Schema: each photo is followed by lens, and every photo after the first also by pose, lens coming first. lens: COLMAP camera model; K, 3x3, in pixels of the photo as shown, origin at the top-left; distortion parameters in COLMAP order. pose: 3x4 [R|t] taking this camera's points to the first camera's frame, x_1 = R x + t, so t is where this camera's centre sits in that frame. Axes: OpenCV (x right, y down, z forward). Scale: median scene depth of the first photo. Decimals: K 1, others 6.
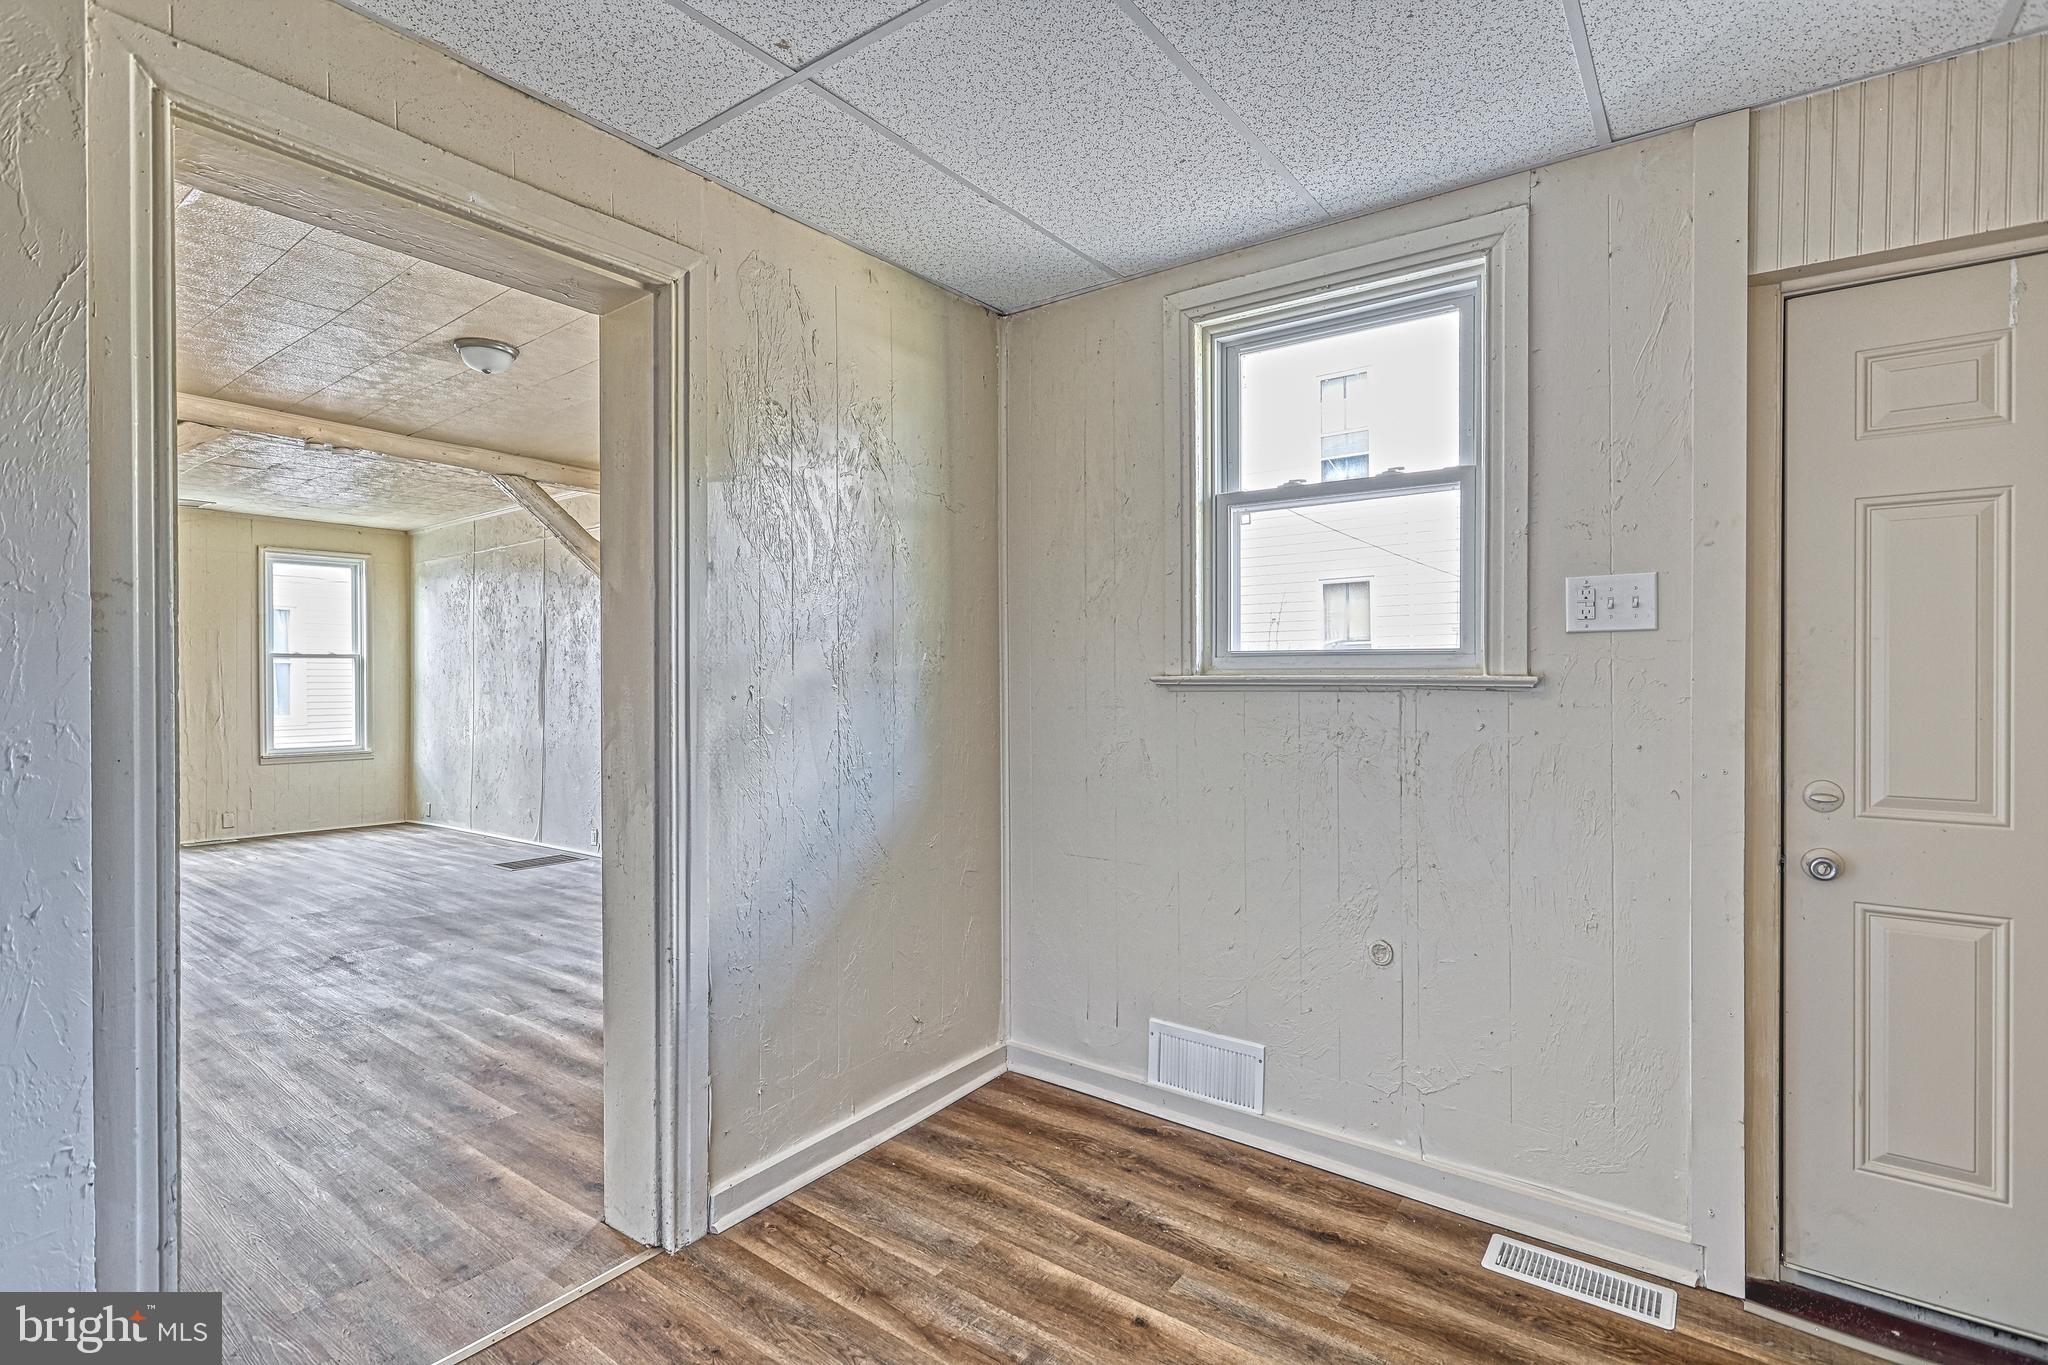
lens RADIAL K [[967.2, 0, 1023.9], [0, 967.2, 678.2], [0, 0, 1]] dist [-0.004513, 0.003321]
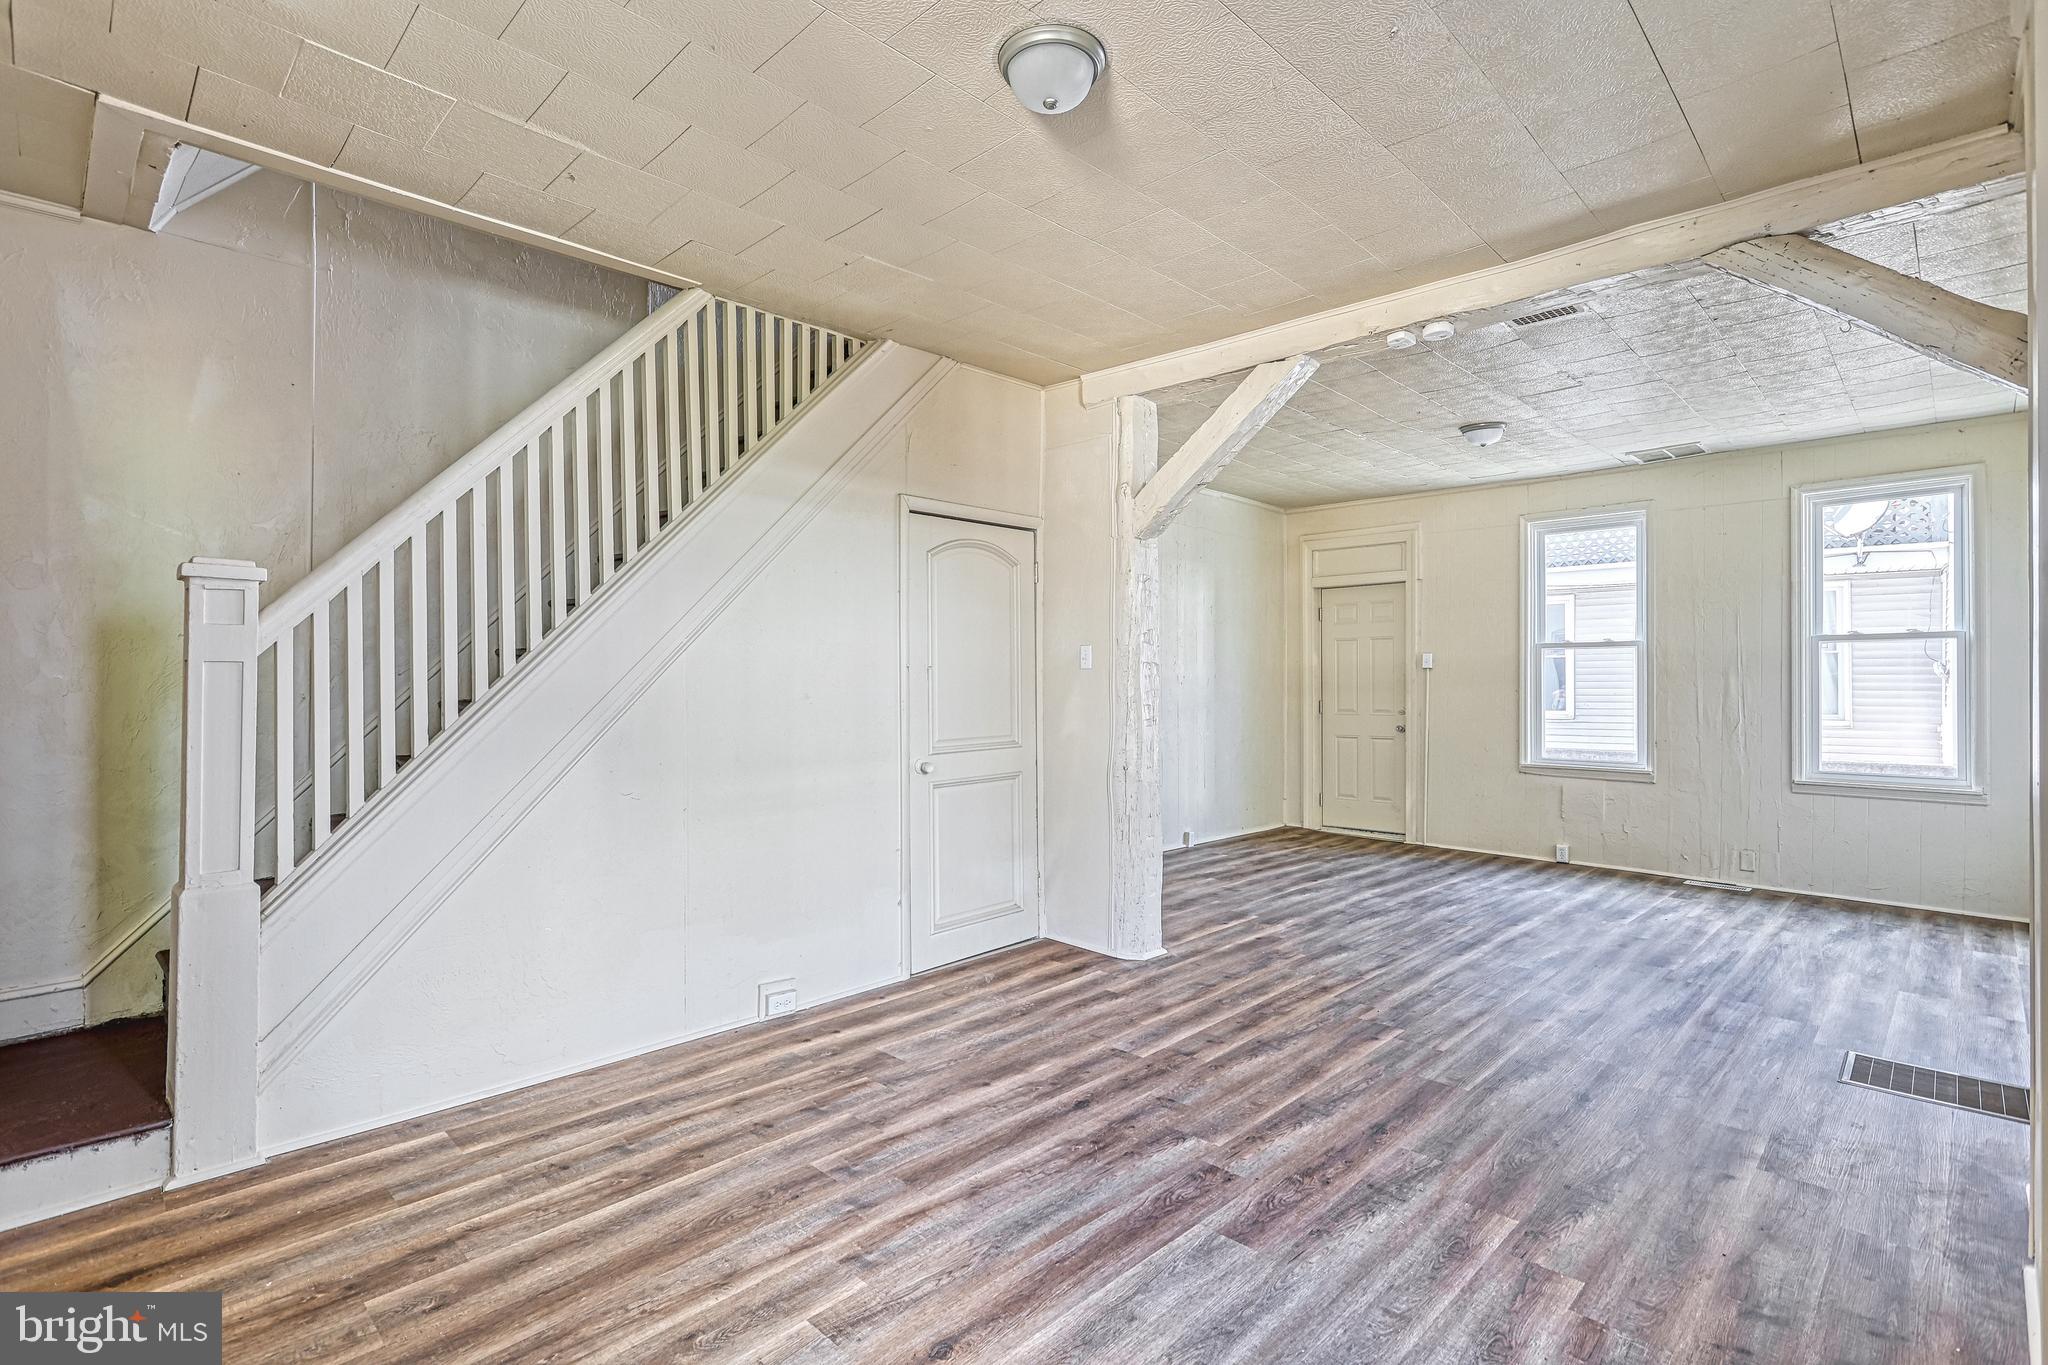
lens RADIAL K [[967.2, 0, 1026.8], [0, 967.2, 679.6], [0, 0, 1]] dist [-0.004513, 0.003321]
pose [[-0.123417, 0.005343, -0.992340, -0.012754], [0.006767, 0.999967, 0.004543, -0.000823], [0.992332, -0.006155, -0.123450, 0.549175]]
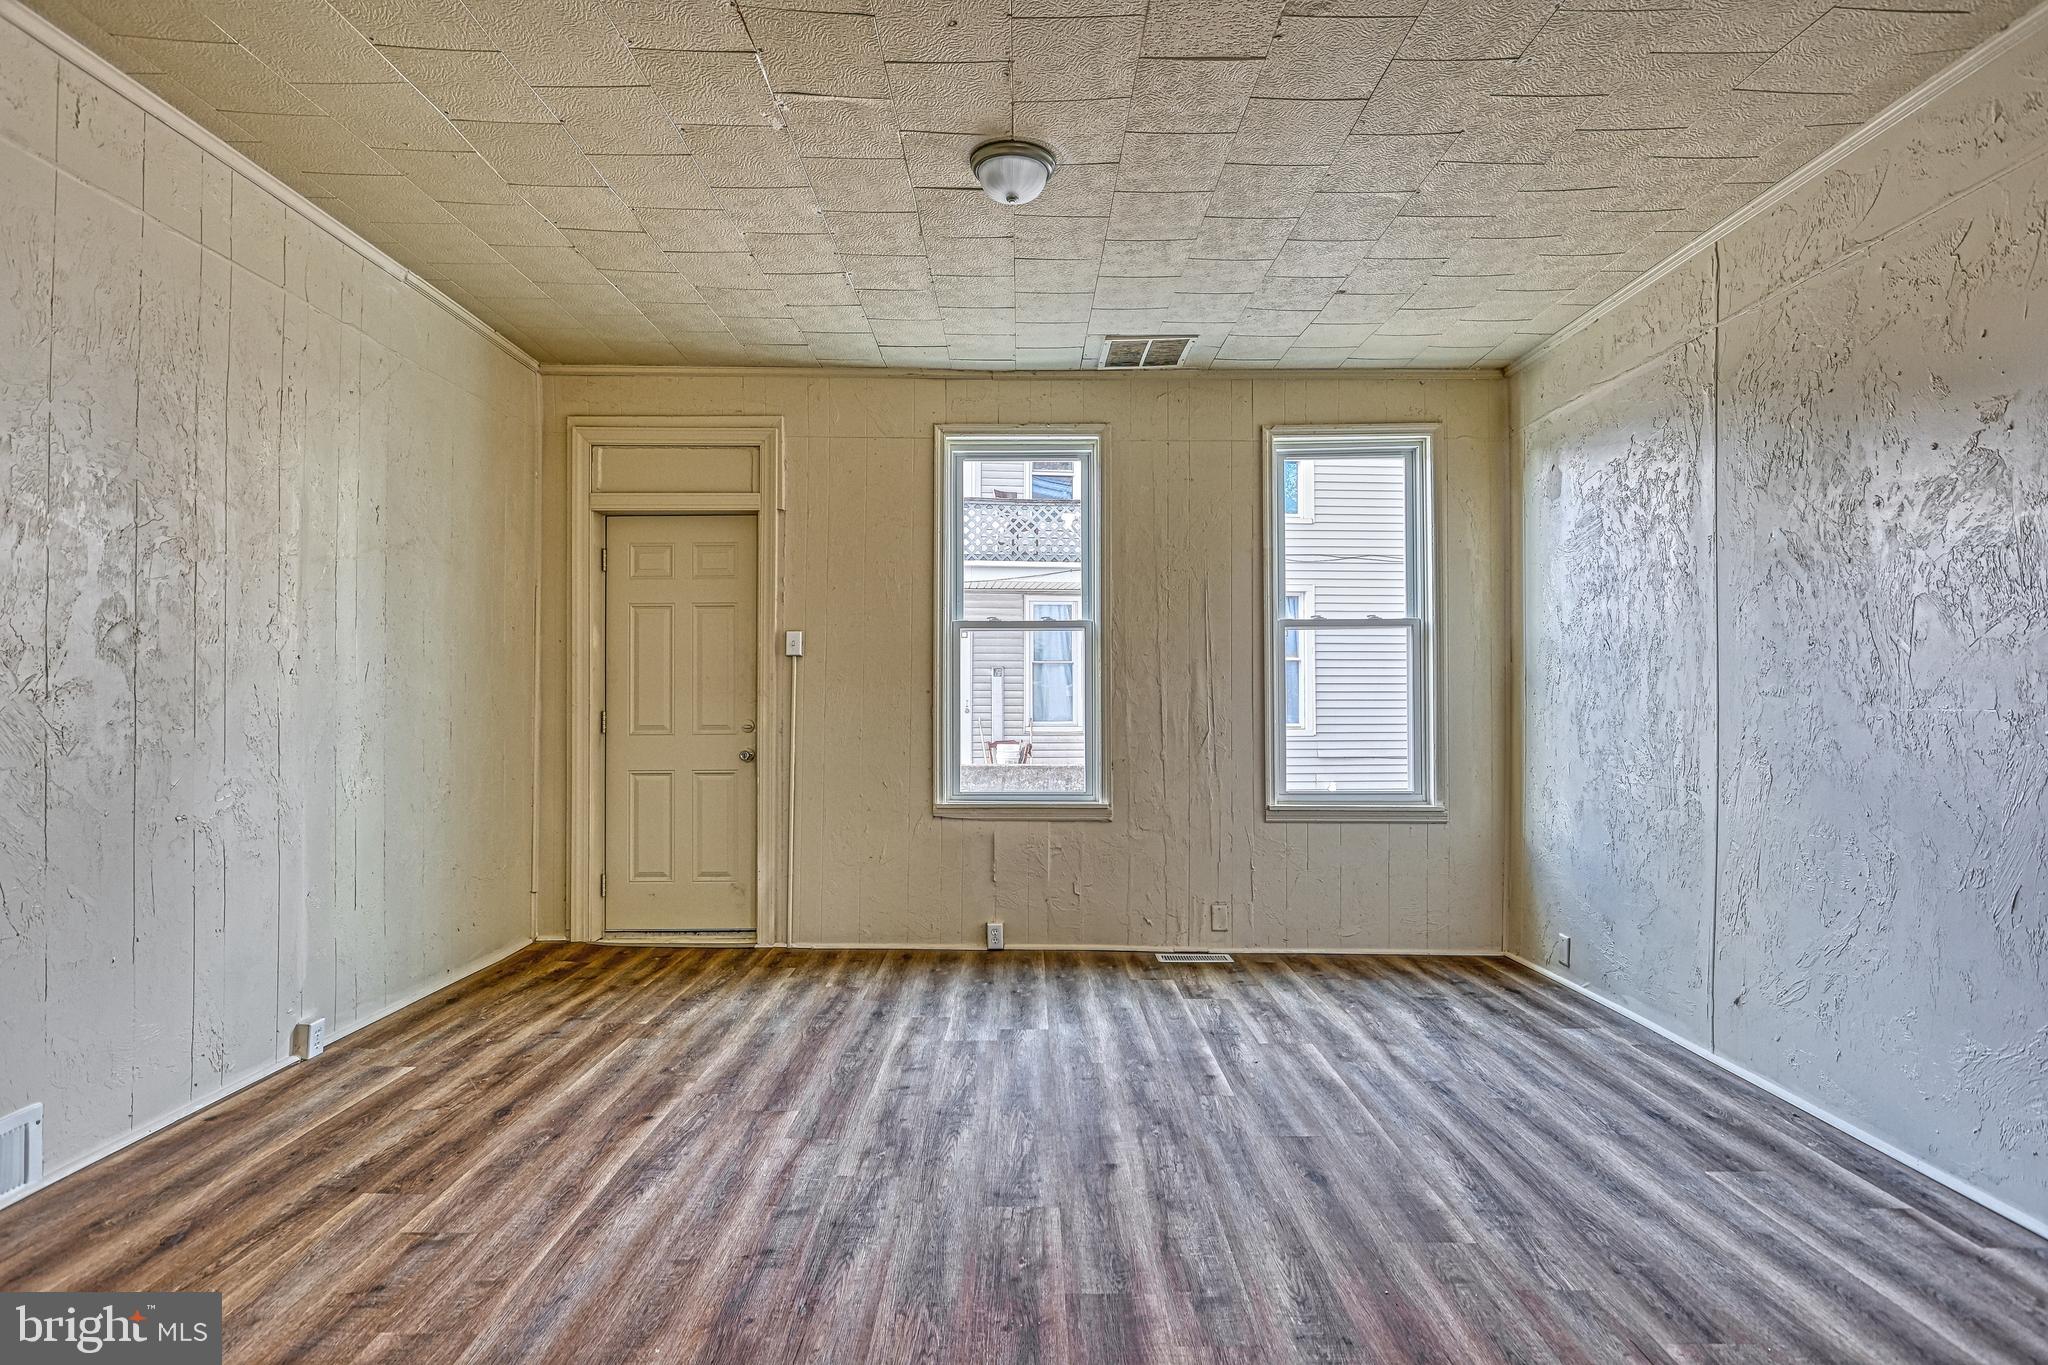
lens RADIAL K [[967.2, 0, 1022.7], [0, 967.2, 683.1], [0, 0, 1]] dist [-0.004513, 0.003321]
pose [[0.604621, -0.003378, -0.796506, -0.454377], [-0.000157, 0.999990, -0.004360, 0.013719], [0.796514, 0.002761, 0.604614, 0.580828]]
